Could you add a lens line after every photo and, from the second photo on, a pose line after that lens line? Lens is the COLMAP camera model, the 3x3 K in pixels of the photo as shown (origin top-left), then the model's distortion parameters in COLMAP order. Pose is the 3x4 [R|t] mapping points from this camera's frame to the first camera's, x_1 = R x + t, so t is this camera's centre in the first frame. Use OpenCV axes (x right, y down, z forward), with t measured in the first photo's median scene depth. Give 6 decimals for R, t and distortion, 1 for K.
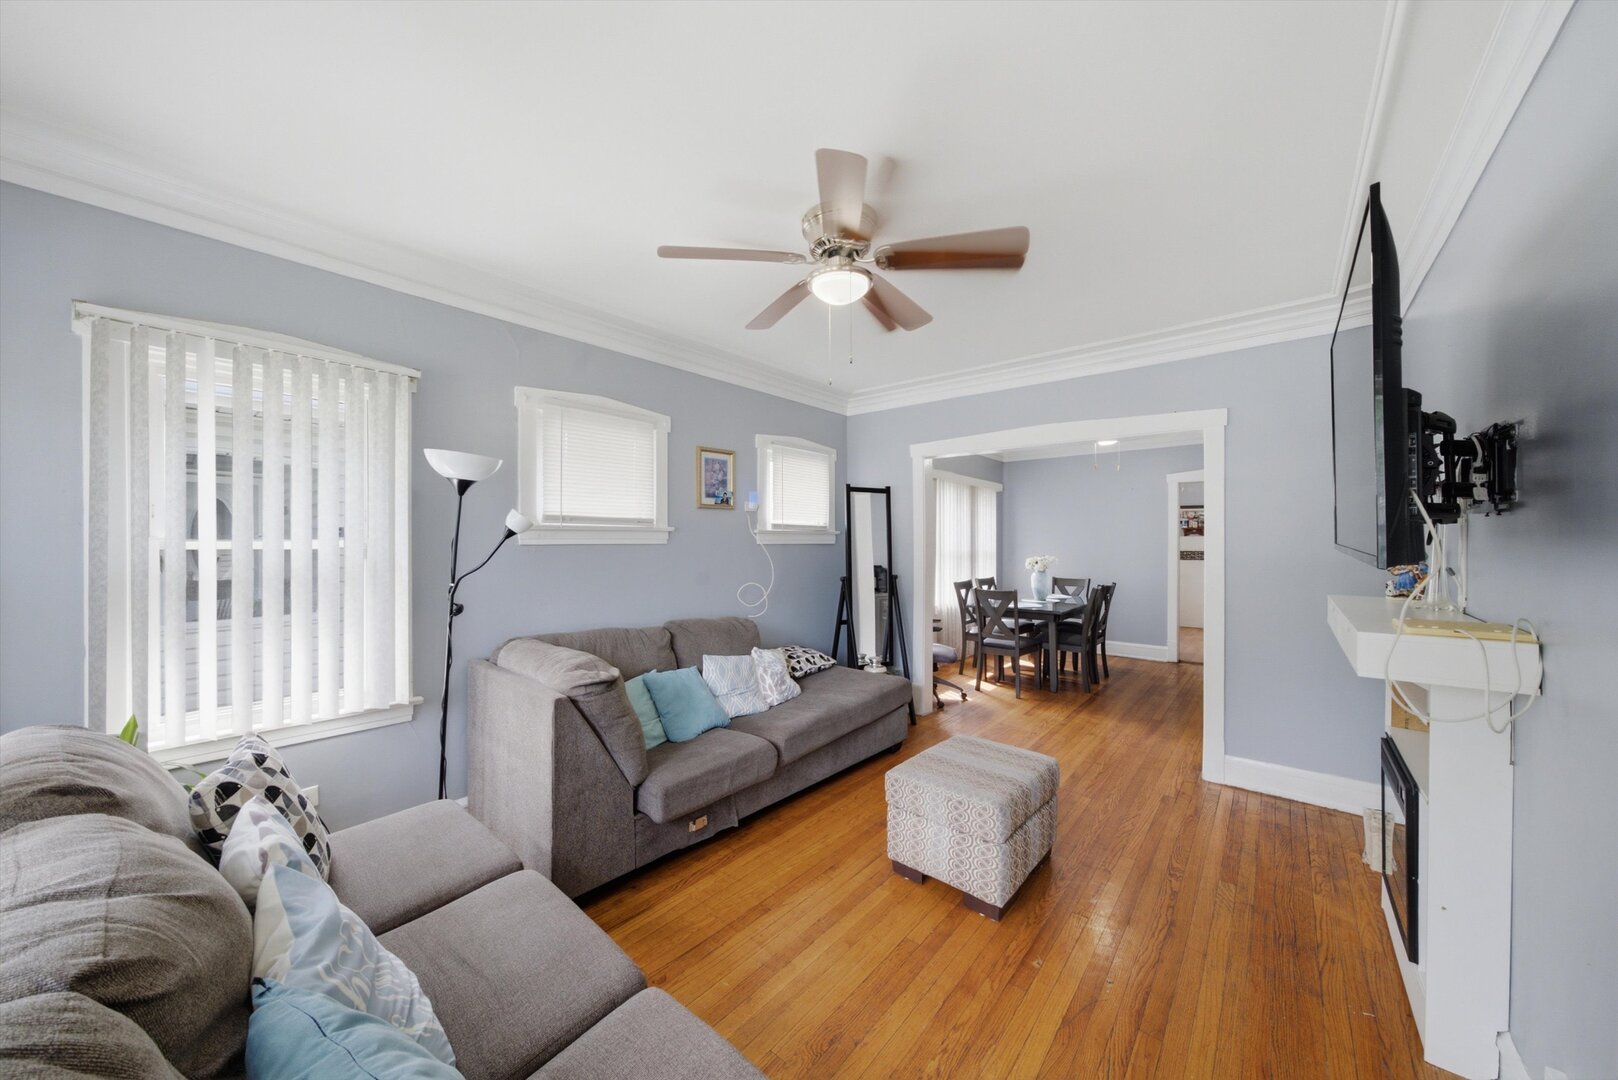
lens RADIAL K [[555.2, 0, 802.8], [0, 555.2, 538.1], [0, 0, 1]] dist [-0.003456, 0.000206]
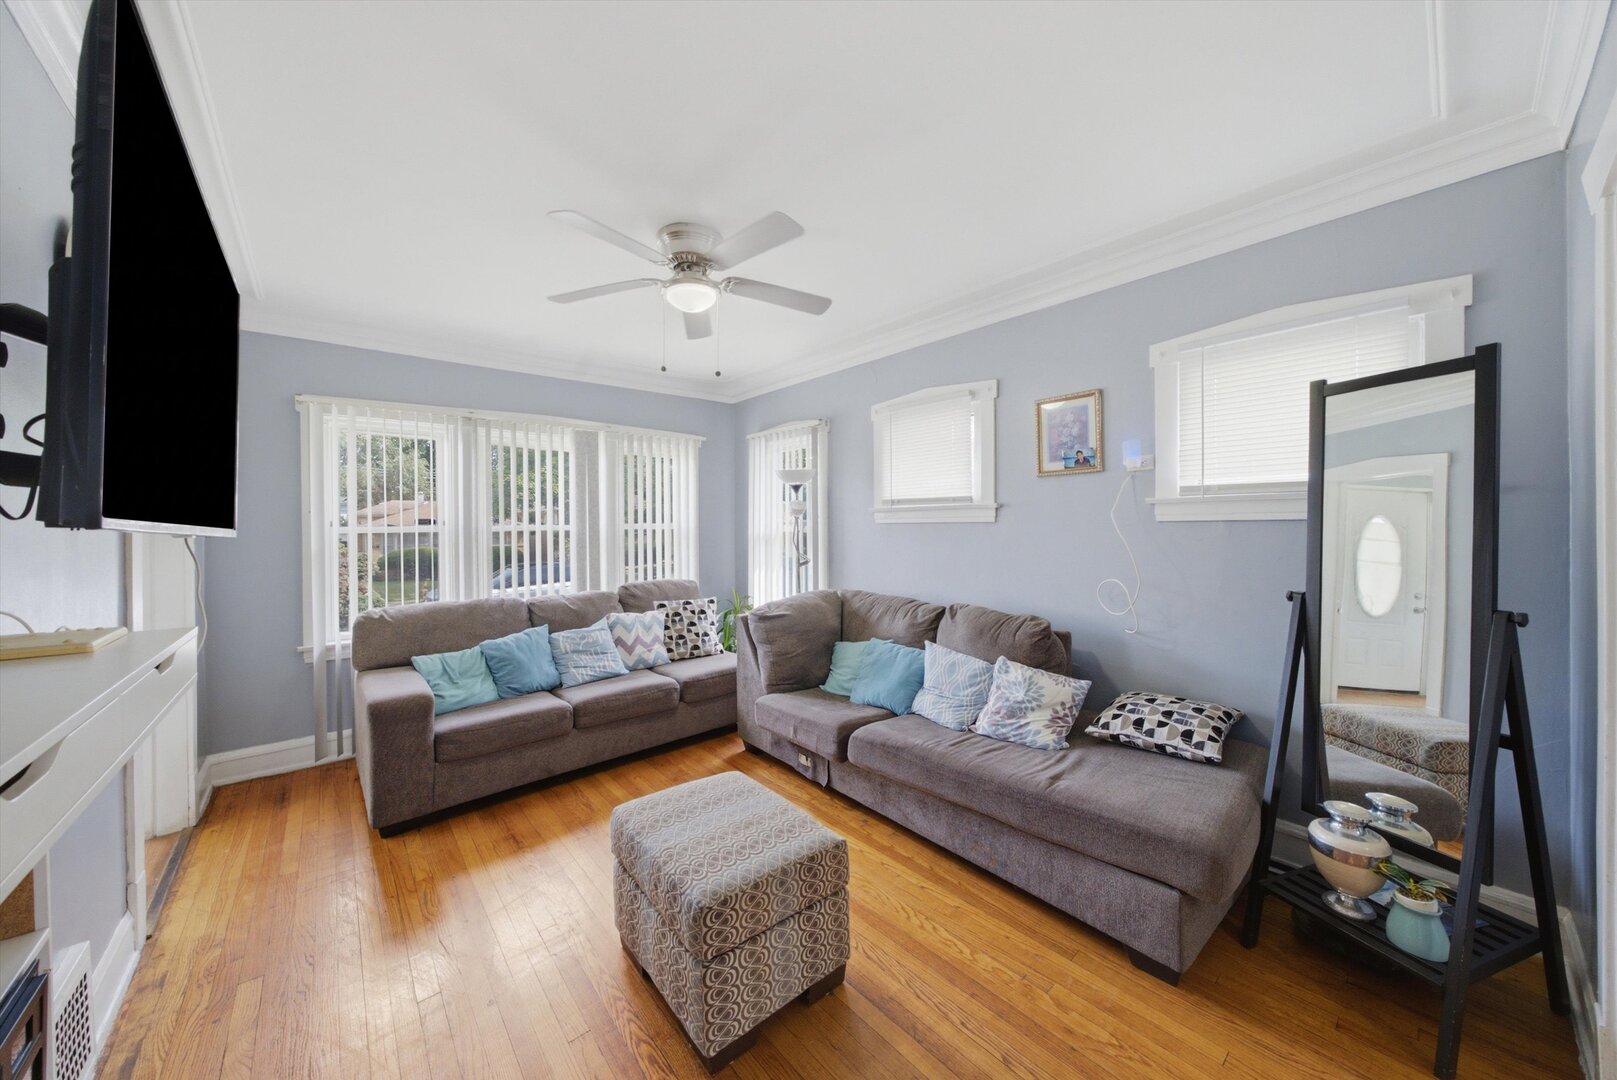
lens RADIAL K [[557.5, 0, 800.3], [0, 557.5, 535.9], [0, 0, 1]] dist [-0.021399, 0.007750]
pose [[-0.163352, 0.012616, -0.986487, 0.644638], [0.005450, 0.999915, 0.011885, 0.019003], [0.986553, -0.003435, -0.163407, 0.766426]]
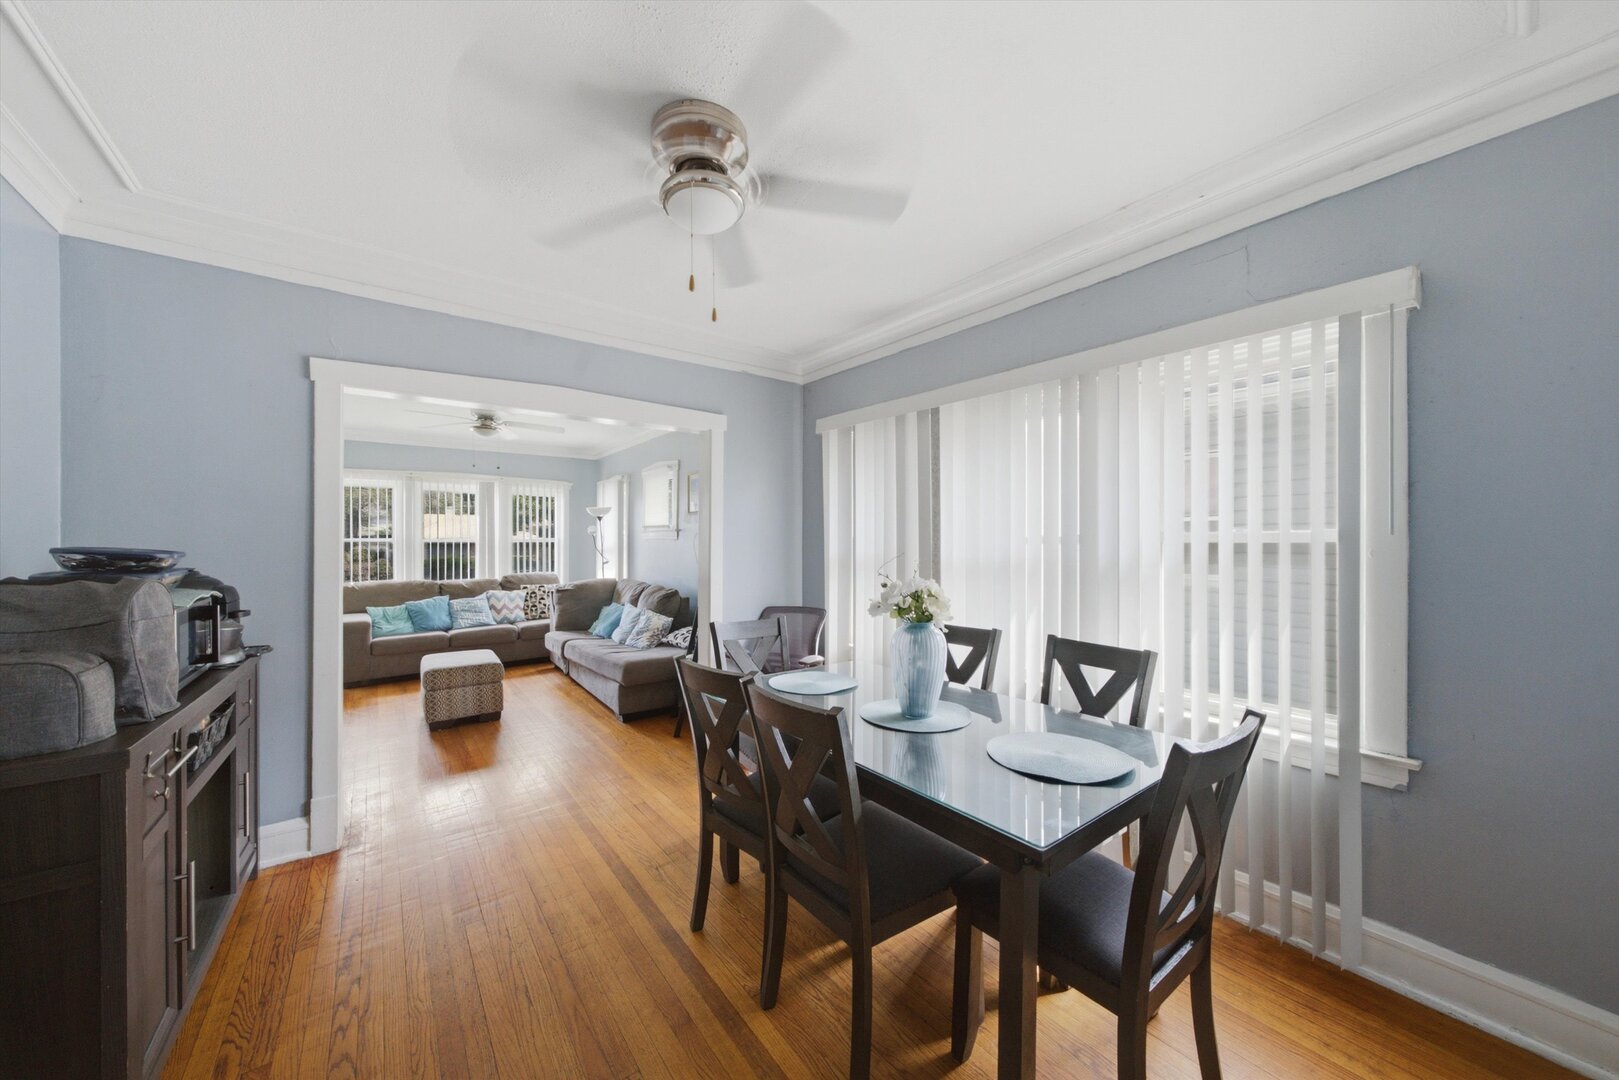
lens RADIAL K [[555.6, 0, 803.3], [0, 555.6, 538.1], [0, 0, 1]] dist [-0.003456, 0.000206]
pose [[-0.210960, -0.003631, -0.977488, 1.195844], [0.000039, 0.999993, -0.003723, 0.011017], [0.977495, -0.000824, -0.210958, 1.579224]]
